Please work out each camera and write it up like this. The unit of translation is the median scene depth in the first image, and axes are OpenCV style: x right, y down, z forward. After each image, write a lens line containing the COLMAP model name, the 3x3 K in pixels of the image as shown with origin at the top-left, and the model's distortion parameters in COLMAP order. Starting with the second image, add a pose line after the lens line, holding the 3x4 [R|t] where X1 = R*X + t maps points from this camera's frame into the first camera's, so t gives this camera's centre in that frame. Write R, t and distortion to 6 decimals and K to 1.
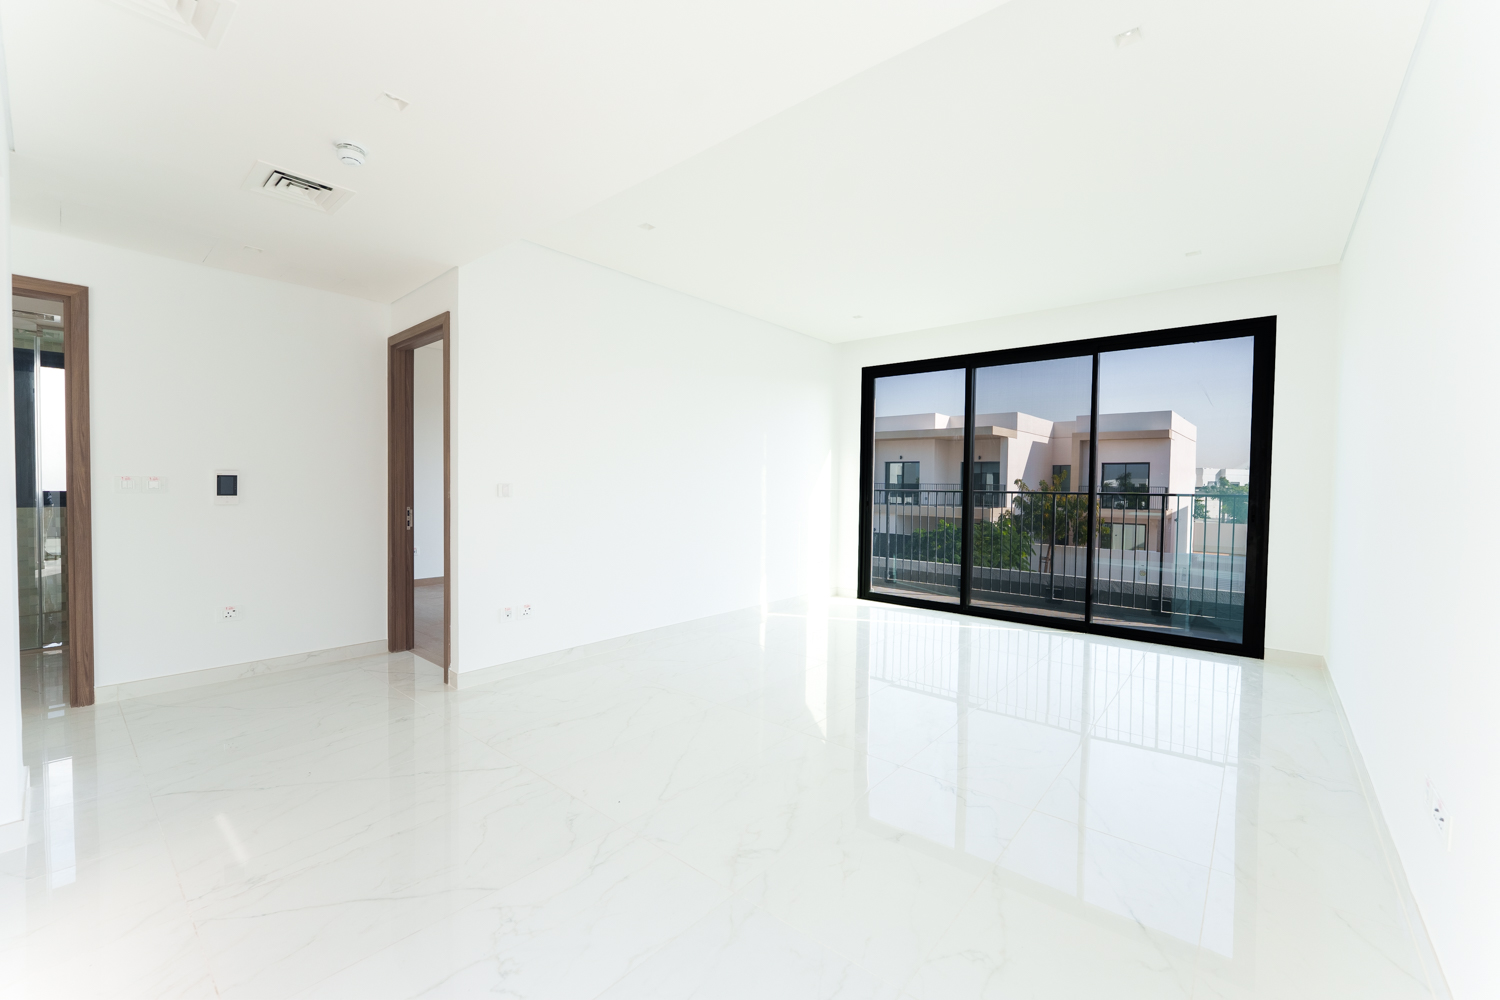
lens RADIAL K [[603.2, 0, 751.5], [0, 603.2, 501.3], [0, 0, 1]] dist [-0.000890, -0.000053]
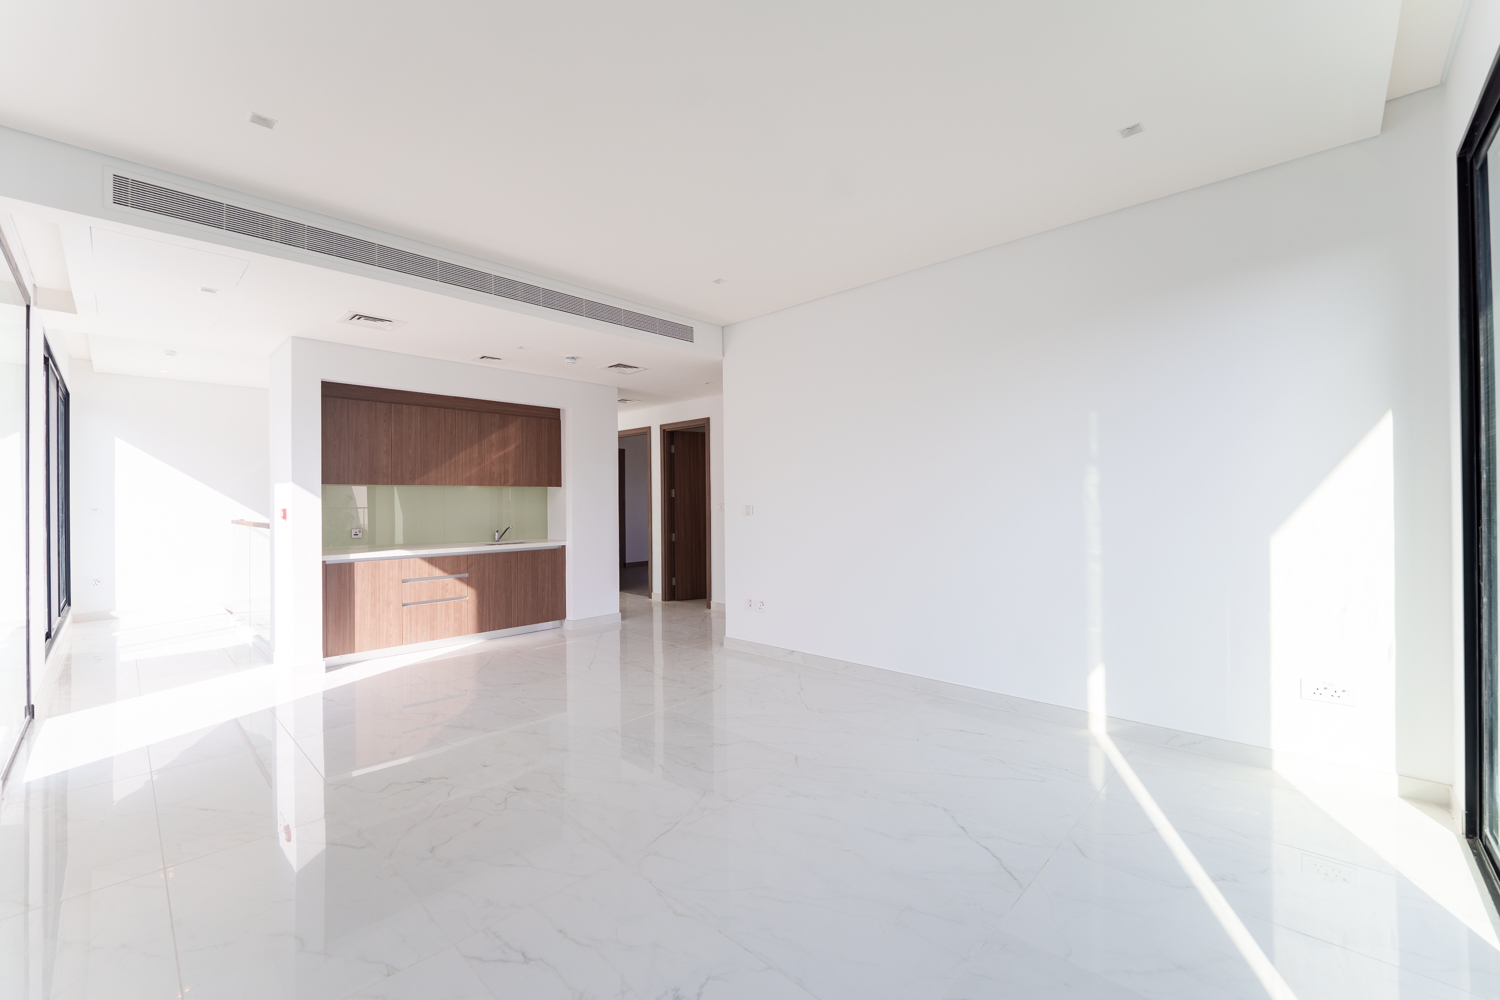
lens RADIAL K [[603.2, 0, 751.5], [0, 603.2, 501.3], [0, 0, 1]] dist [-0.000890, -0.000053]
pose [[-0.063371, -0.015464, -0.997870, 0.764091], [-0.020444, 0.999690, -0.014194, -0.016116], [0.997781, 0.019501, -0.063667, 0.904326]]
